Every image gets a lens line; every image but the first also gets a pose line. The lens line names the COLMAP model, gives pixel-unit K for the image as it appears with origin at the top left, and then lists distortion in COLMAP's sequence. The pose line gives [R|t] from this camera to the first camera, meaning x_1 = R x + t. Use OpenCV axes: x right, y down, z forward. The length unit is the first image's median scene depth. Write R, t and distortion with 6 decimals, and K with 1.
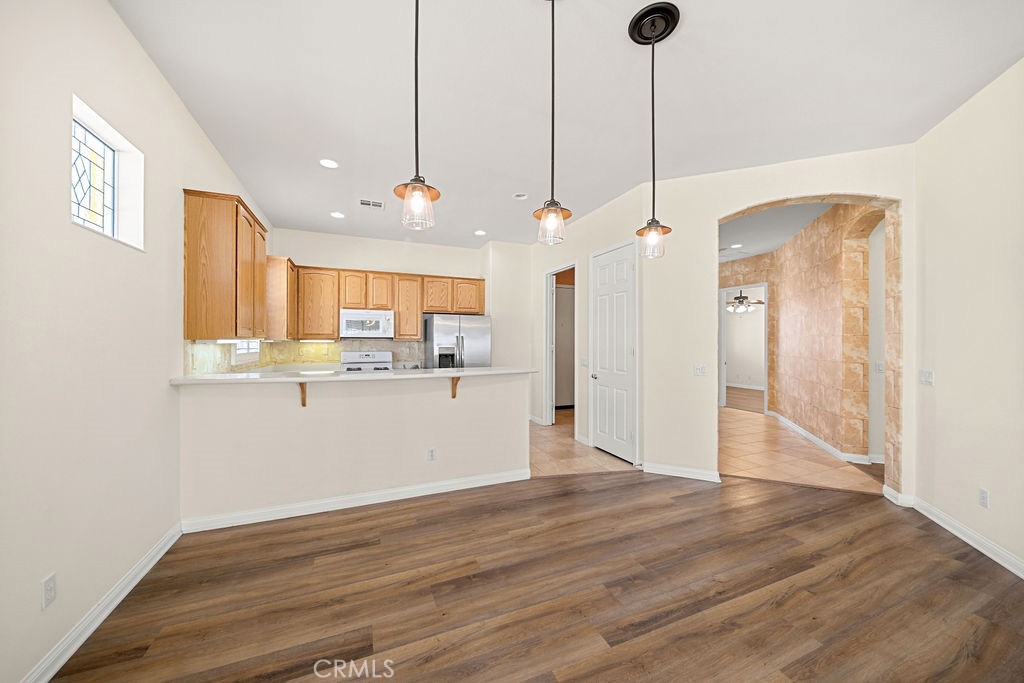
lens RADIAL K [[361.7, 0, 506.7], [0, 361.7, 340.5], [0, 0, 1]] dist [0.000083, -0.000020]
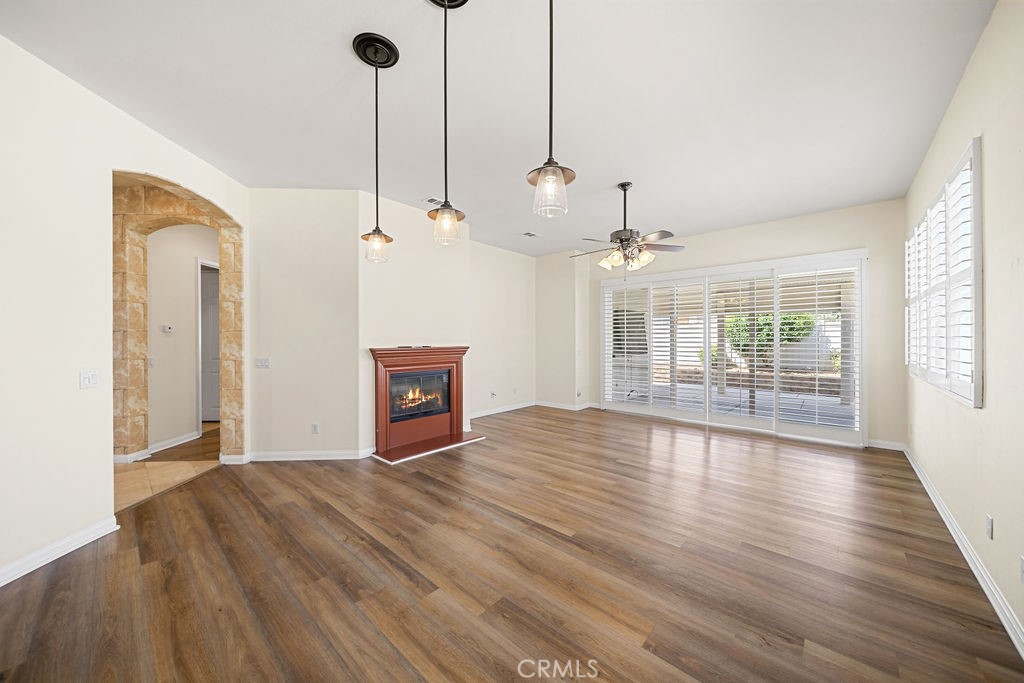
lens RADIAL K [[361.7, 0, 506.7], [0, 361.7, 340.5], [0, 0, 1]] dist [0.000083, -0.000020]
pose [[-0.415919, -0.009684, 0.909350, -0.616706], [-0.002164, 0.999951, 0.009659, -0.000254], [-0.909399, 0.002050, -0.415920, 0.881381]]
